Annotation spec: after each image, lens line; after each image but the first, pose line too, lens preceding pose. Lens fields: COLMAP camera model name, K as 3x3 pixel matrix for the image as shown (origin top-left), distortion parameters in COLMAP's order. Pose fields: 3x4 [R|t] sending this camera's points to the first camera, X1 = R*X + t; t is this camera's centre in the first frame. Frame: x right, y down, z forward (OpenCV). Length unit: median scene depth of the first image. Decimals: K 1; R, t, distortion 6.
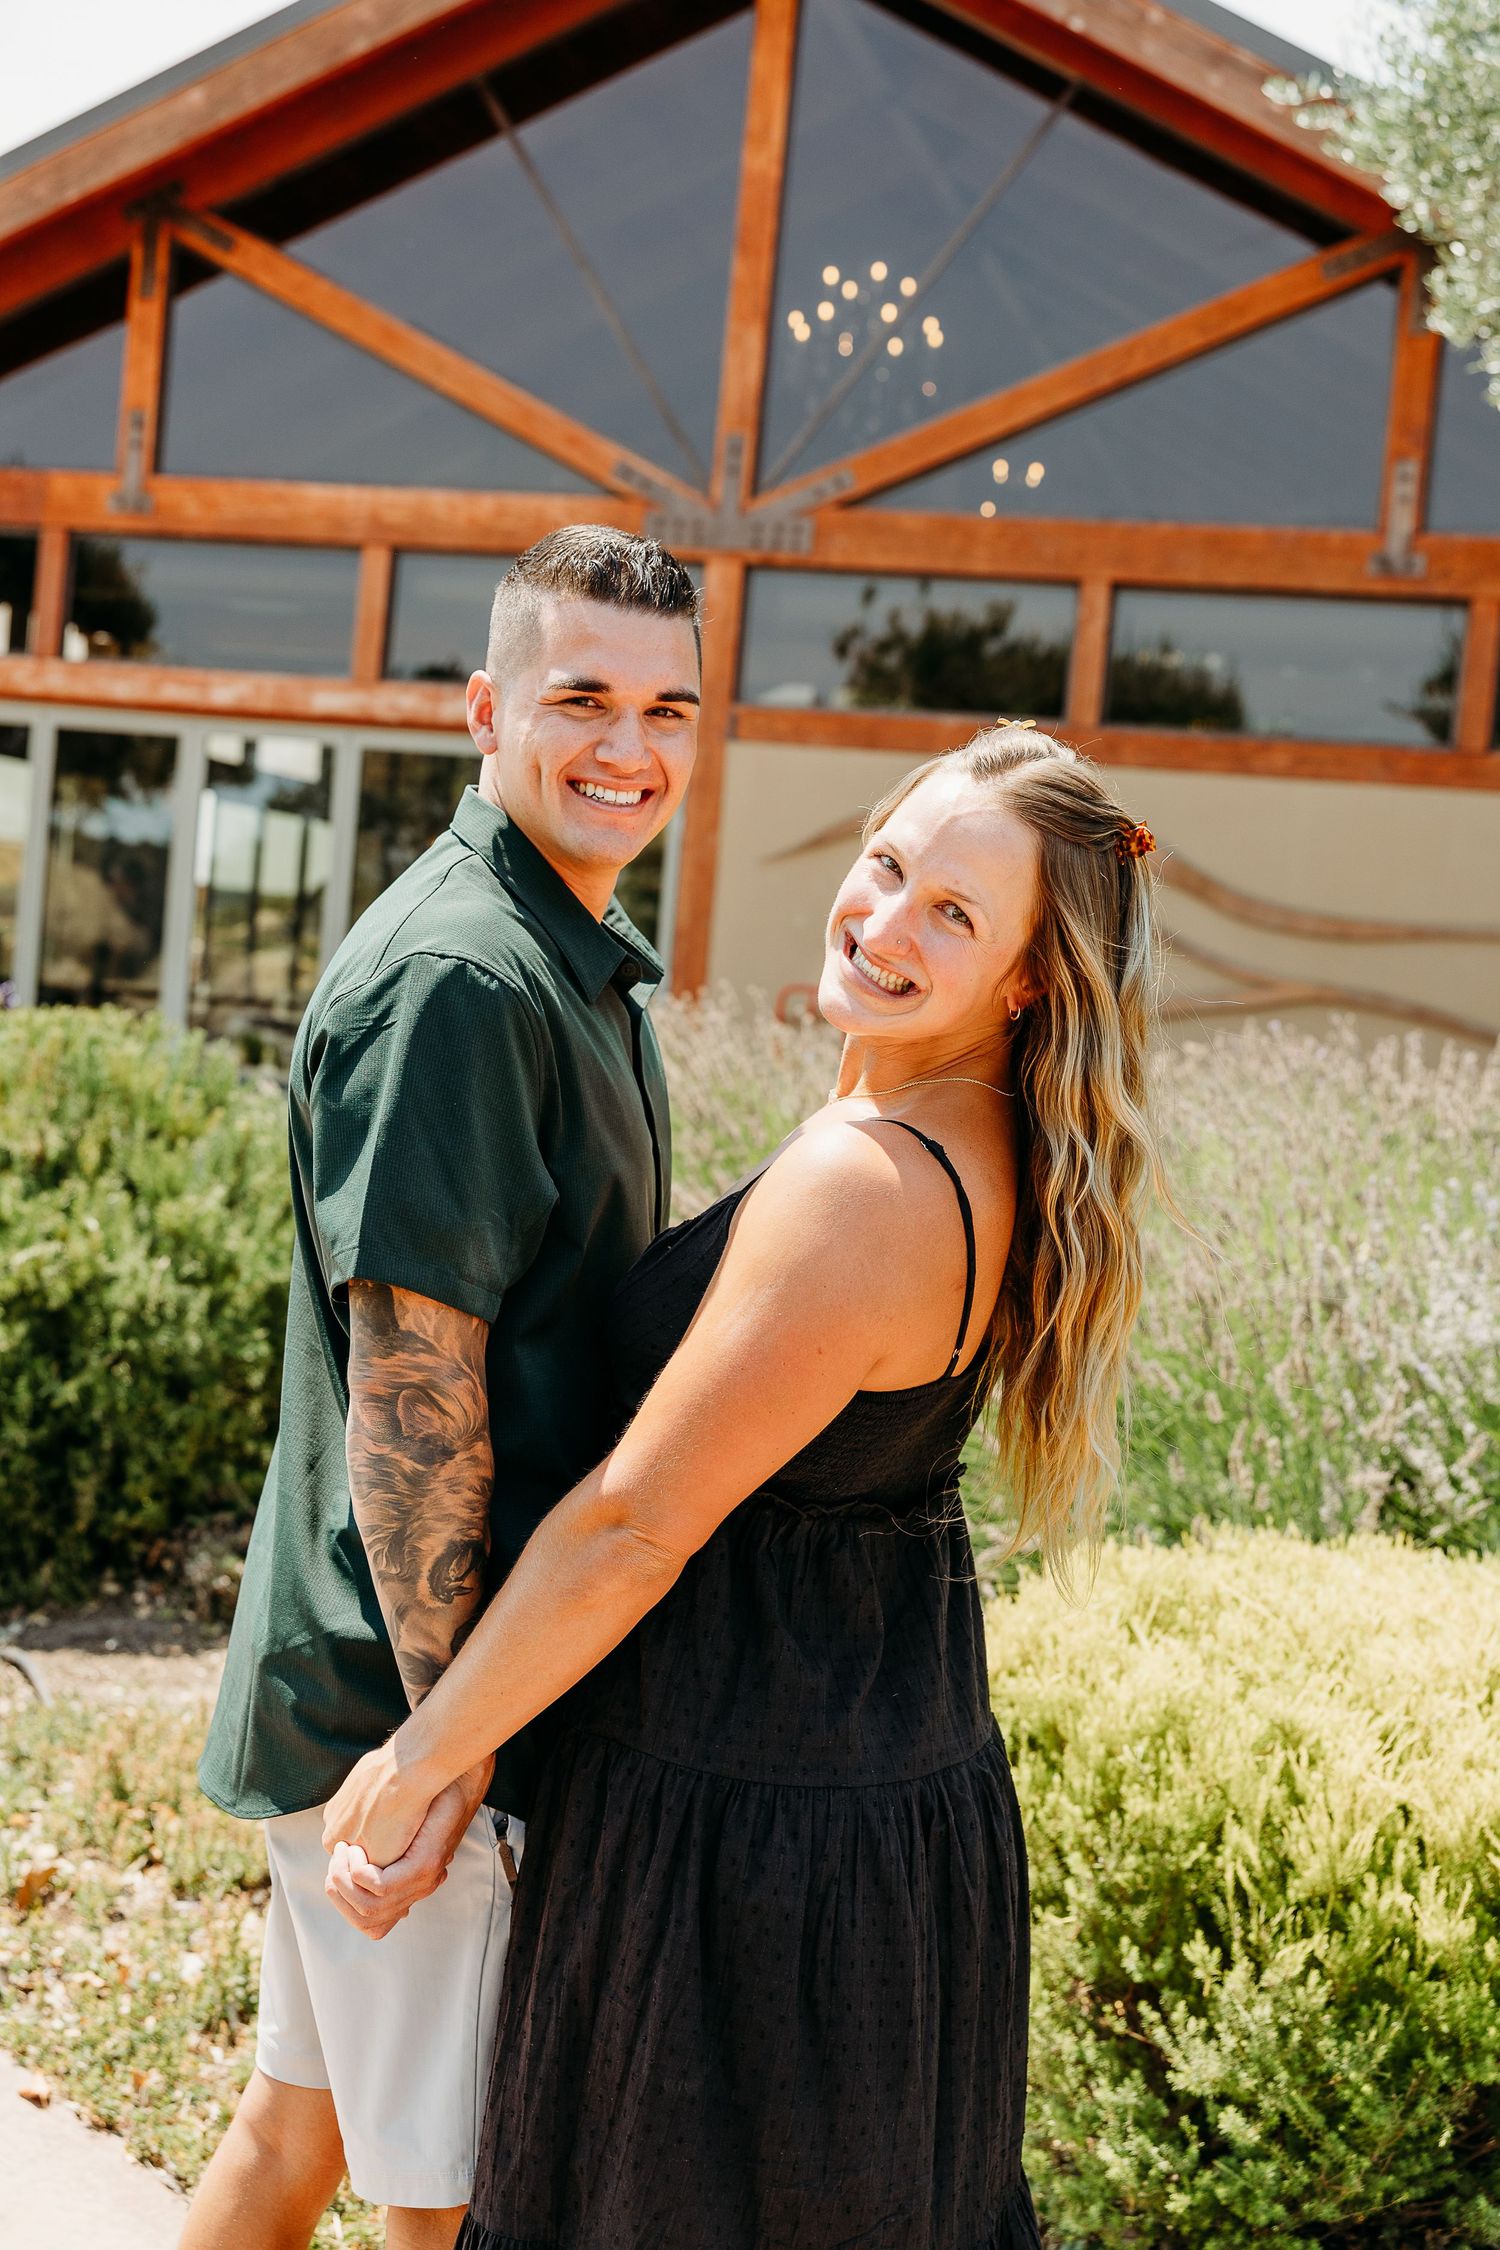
lens RADIAL K [[2736.1, 0, 750.0], [0, 2736.1, 1125.0], [0, 0, 1]] dist [0.003189, -0.003535]
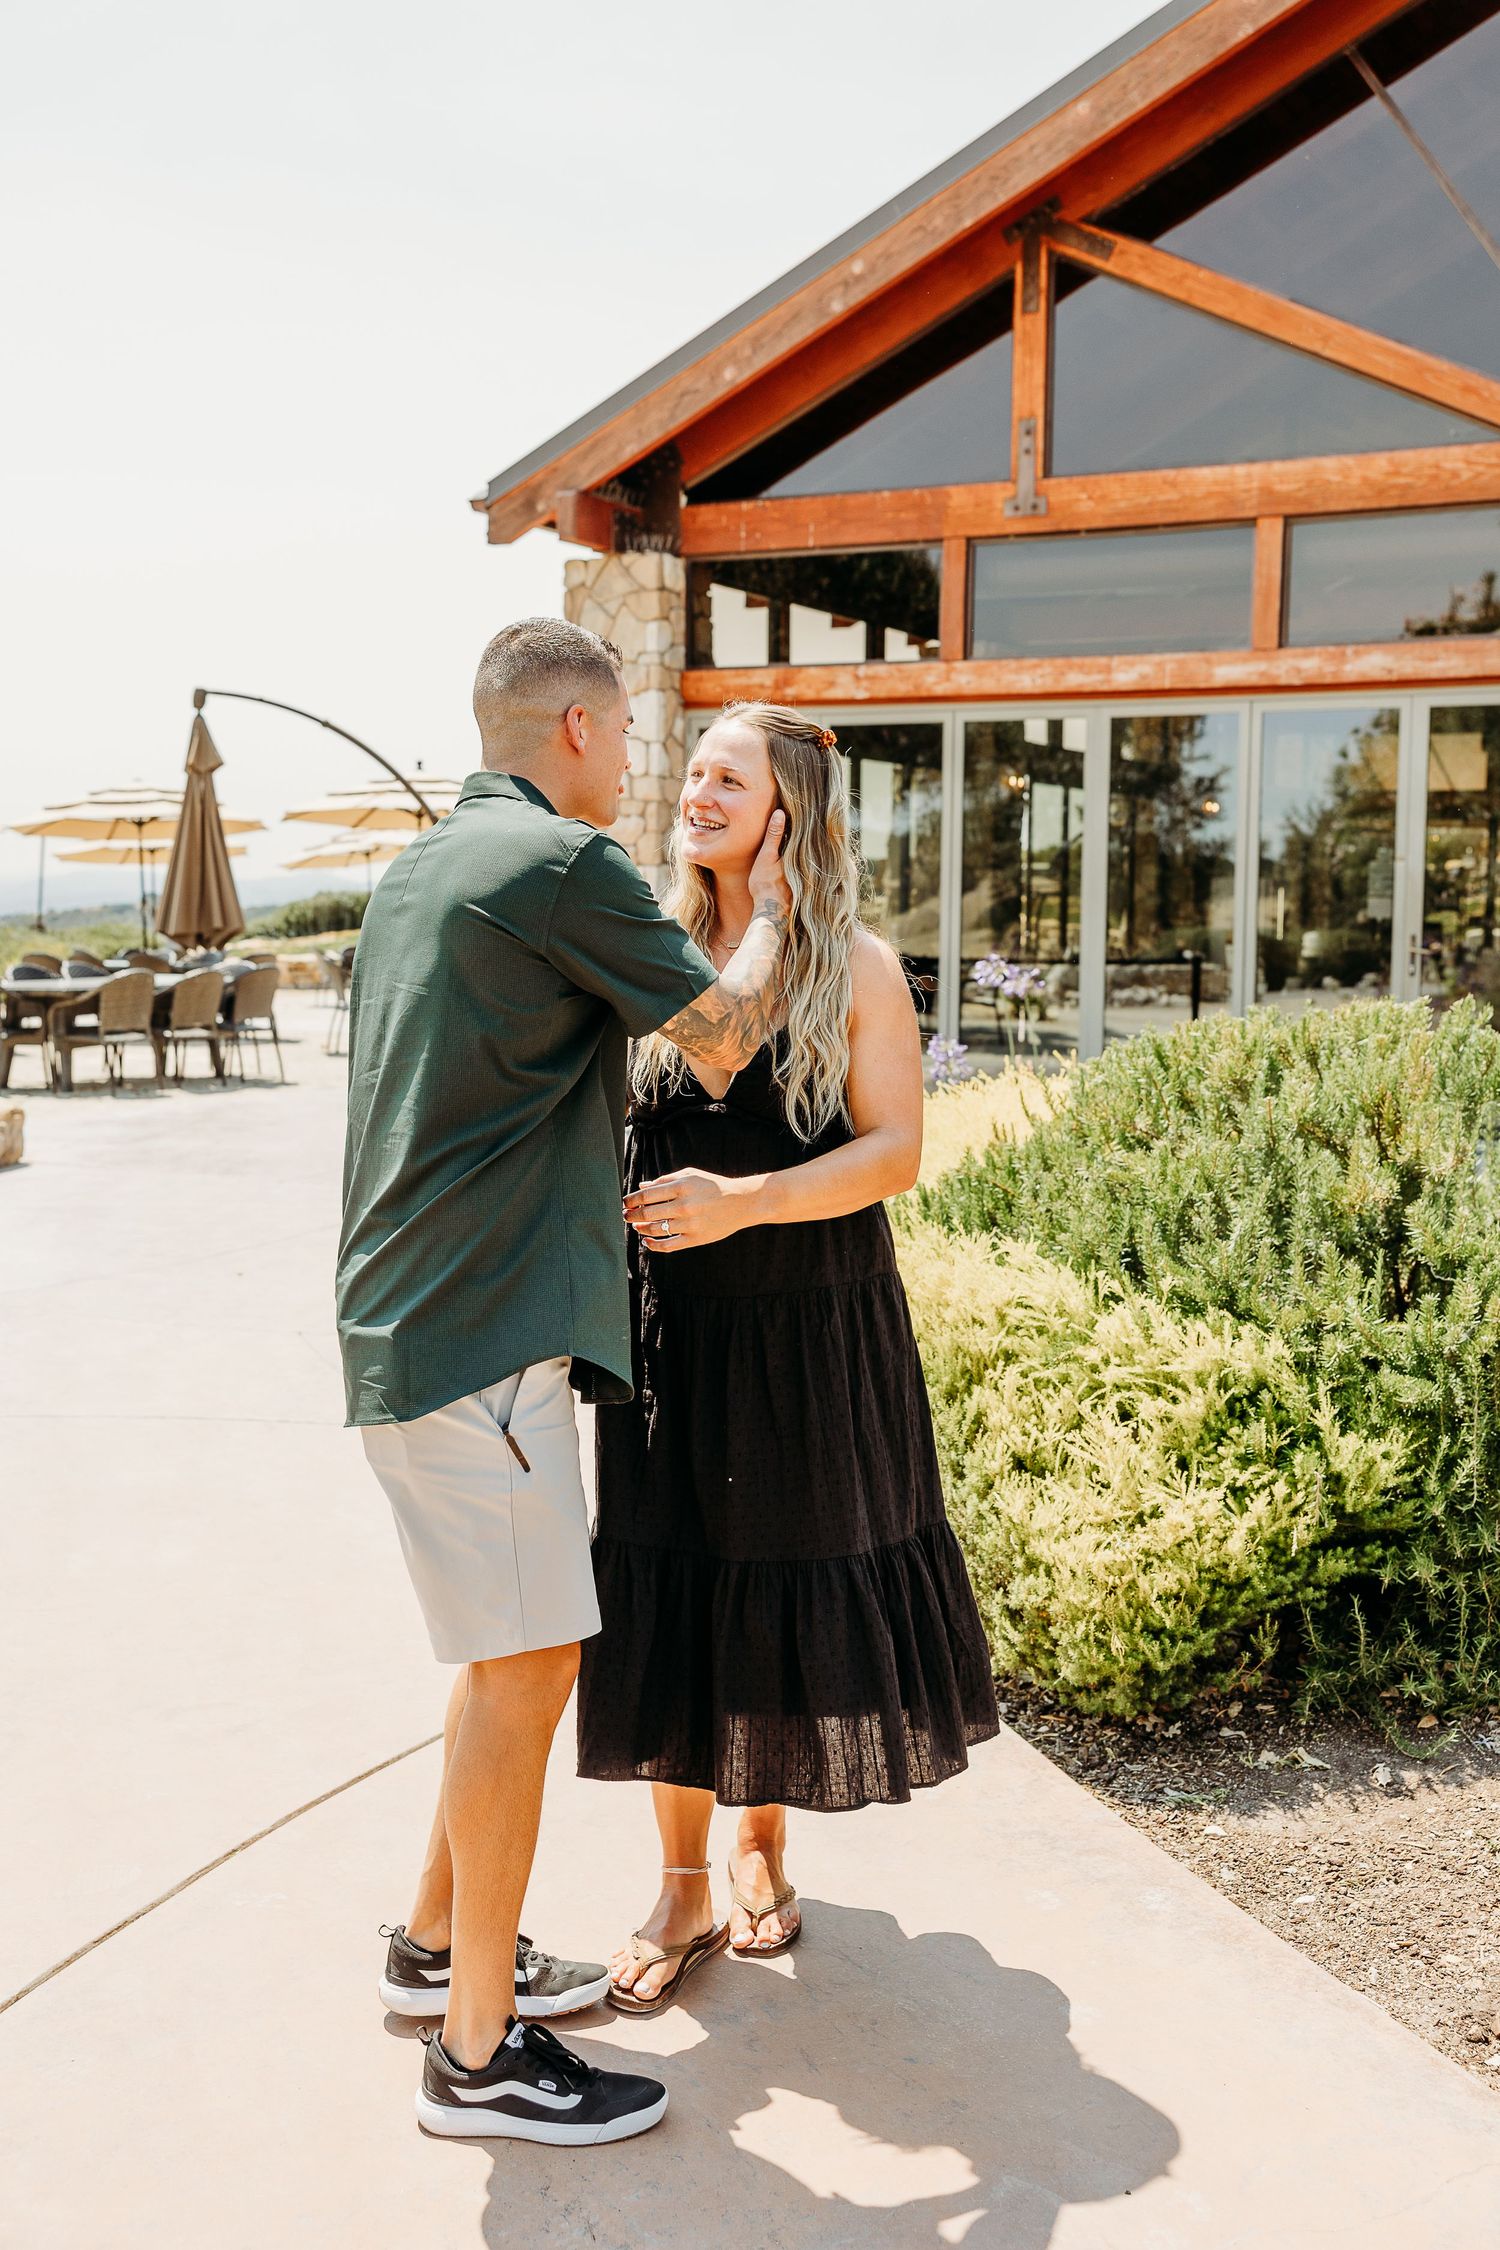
lens RADIAL K [[2320.4, 0, 750.0], [0, 2320.4, 1125.0], [0, 0, 1]] dist [0.002268, -0.010120]
pose [[0.965946, -0.056847, -0.252421, -0.197365], [0.065540, 0.997507, 0.026156, -0.028181], [0.250305, -0.041809, 0.967264, 0.142311]]
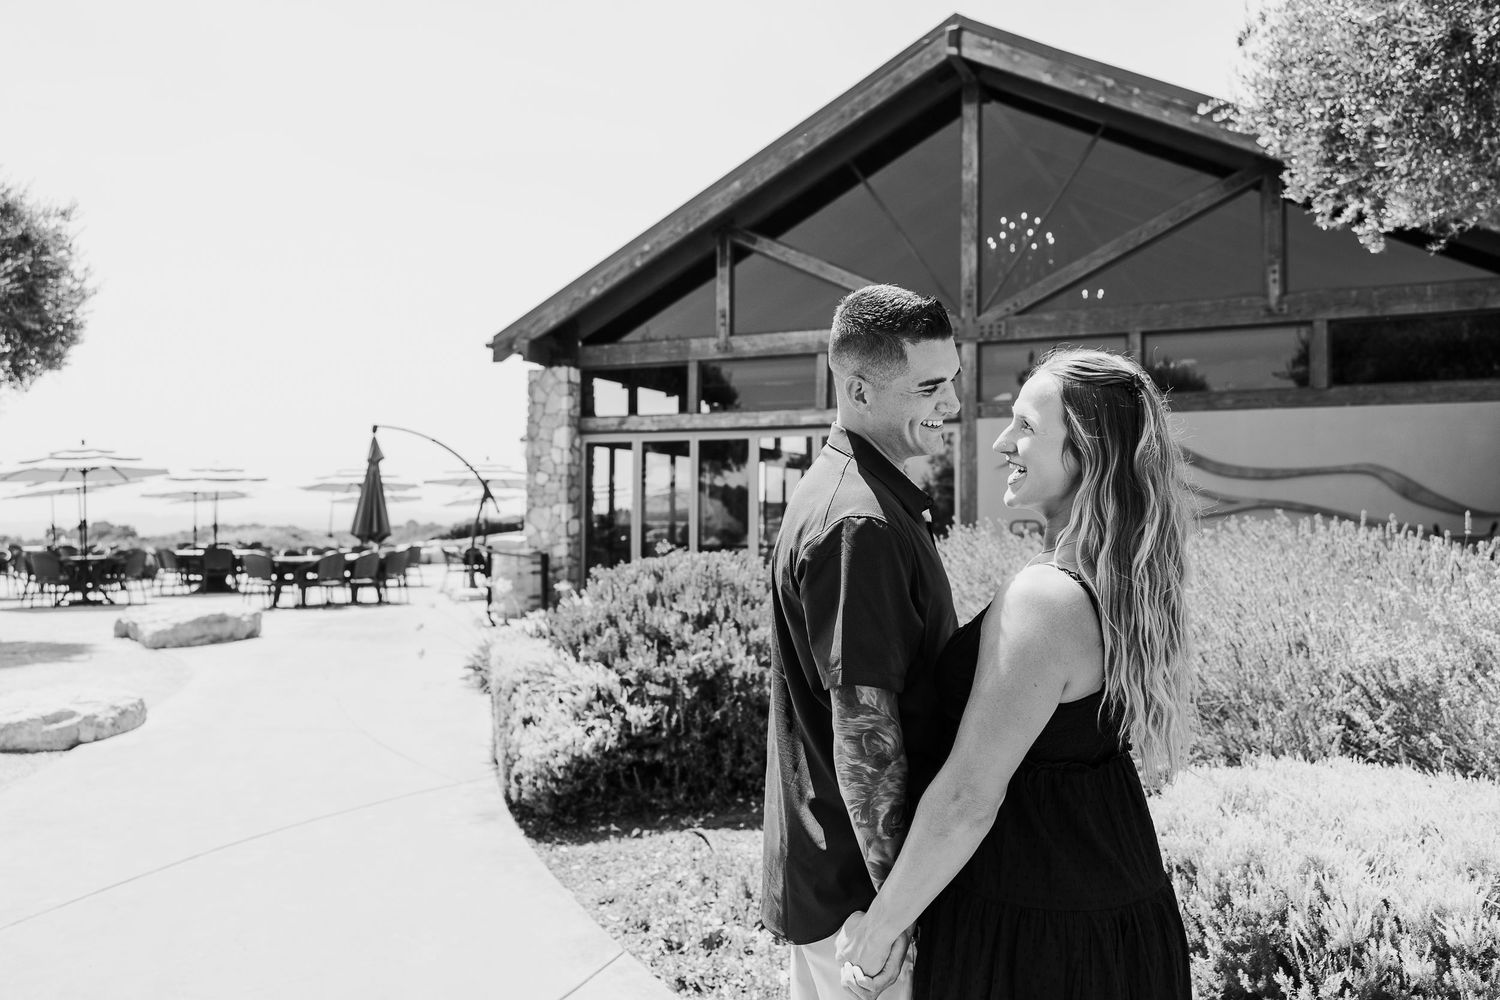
lens RADIAL K [[1144.1, 0, 750.0], [0, 1144.1, 500.0], [0, 0, 1]] dist [-0.006583, 0.003889]
pose [[0.974527, -0.086993, -0.206712, -0.001759], [0.070132, 0.993688, -0.087552, 0.001134], [0.213023, 0.070825, 0.974477, 0.018798]]
